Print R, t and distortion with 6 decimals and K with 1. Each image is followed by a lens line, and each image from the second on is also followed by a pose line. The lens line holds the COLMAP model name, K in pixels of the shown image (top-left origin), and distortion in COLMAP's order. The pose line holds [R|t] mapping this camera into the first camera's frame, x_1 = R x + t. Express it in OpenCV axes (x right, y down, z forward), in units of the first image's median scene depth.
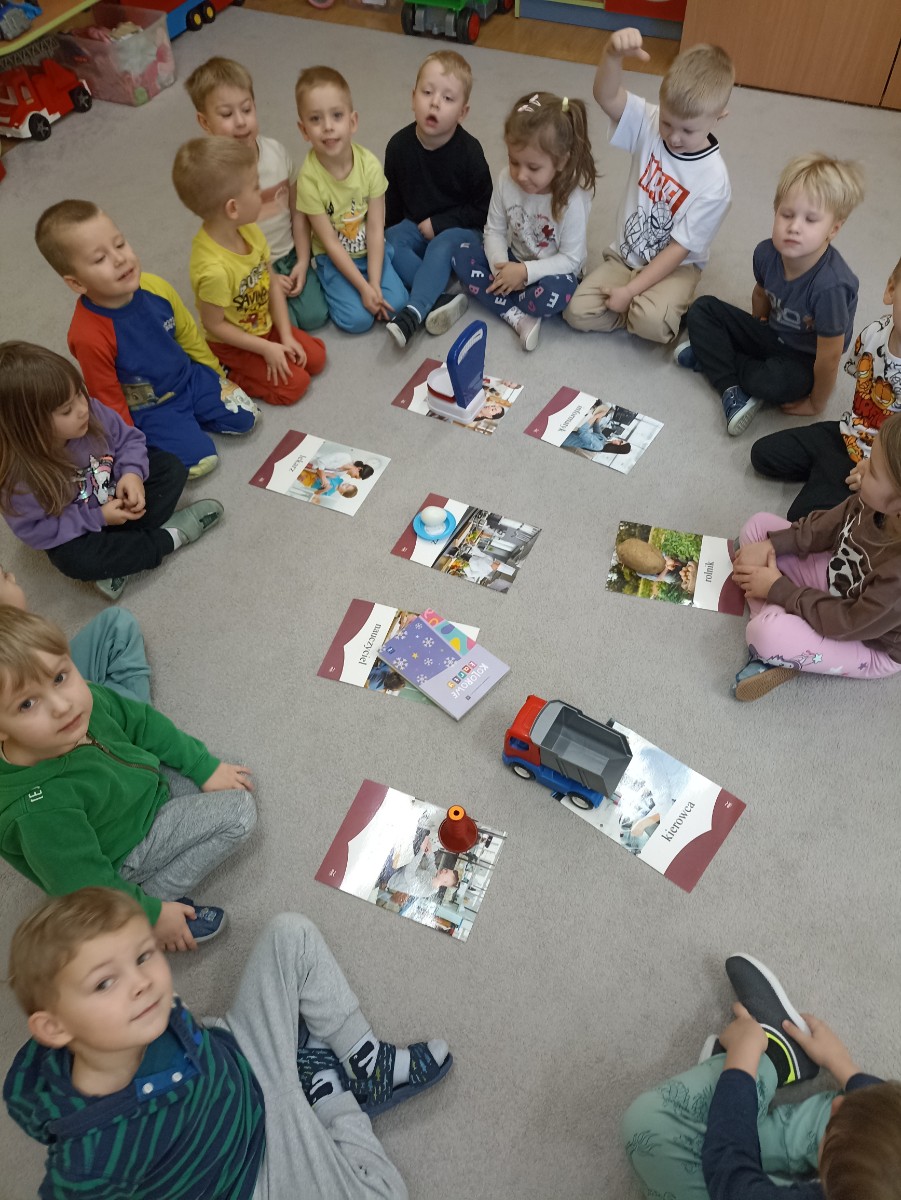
lens RADIAL K [[880.0, 0, 456.6], [0, 880.0, 598.3], [0, 0, 1]] dist [0.054714, -0.024451]
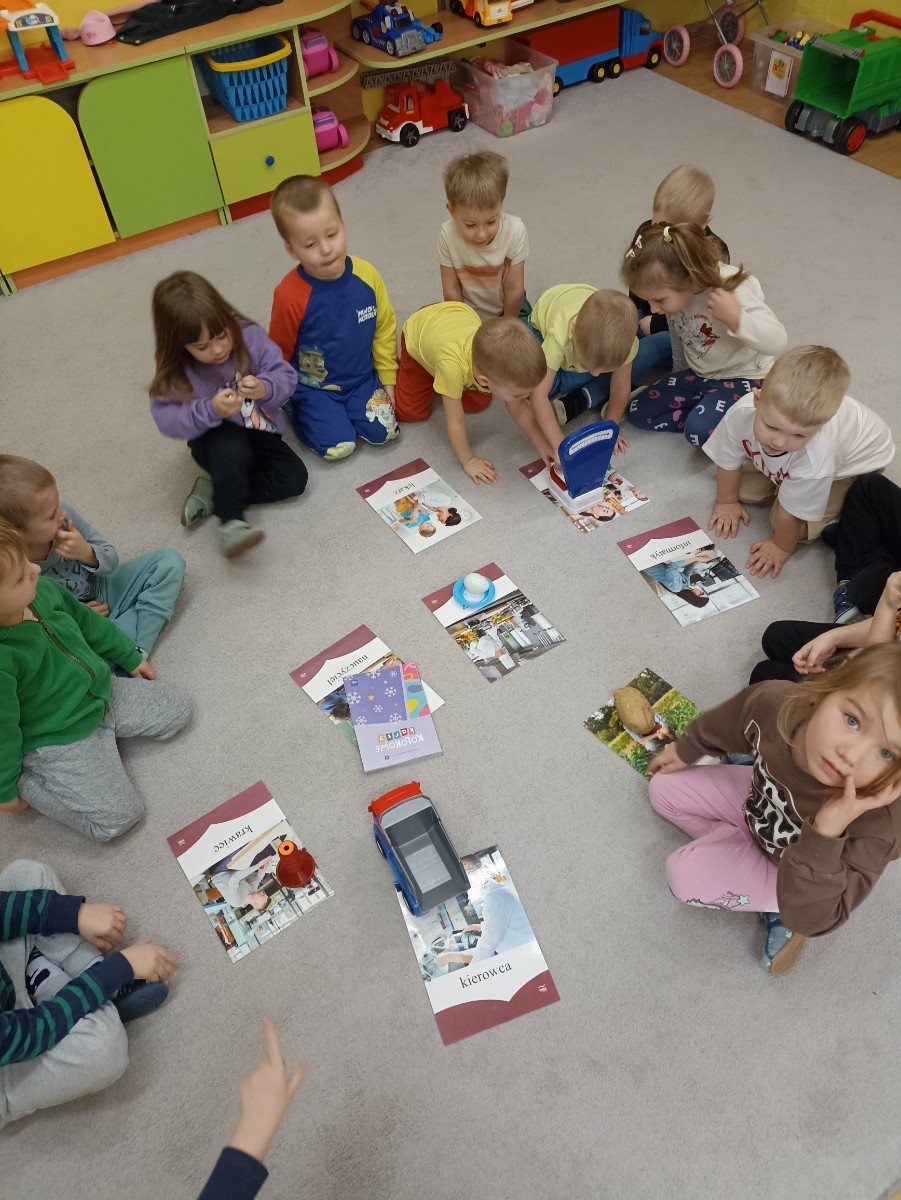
lens RADIAL K [[880.0, 0, 456.5], [0, 880.0, 608.5], [0, 0, 1]] dist [0.054714, -0.024451]
pose [[0.852941, 0.406206, -0.327854, 0.298113], [-0.414933, 0.908671, 0.046345, -0.105827], [0.316737, 0.096508, 0.943591, 0.048414]]
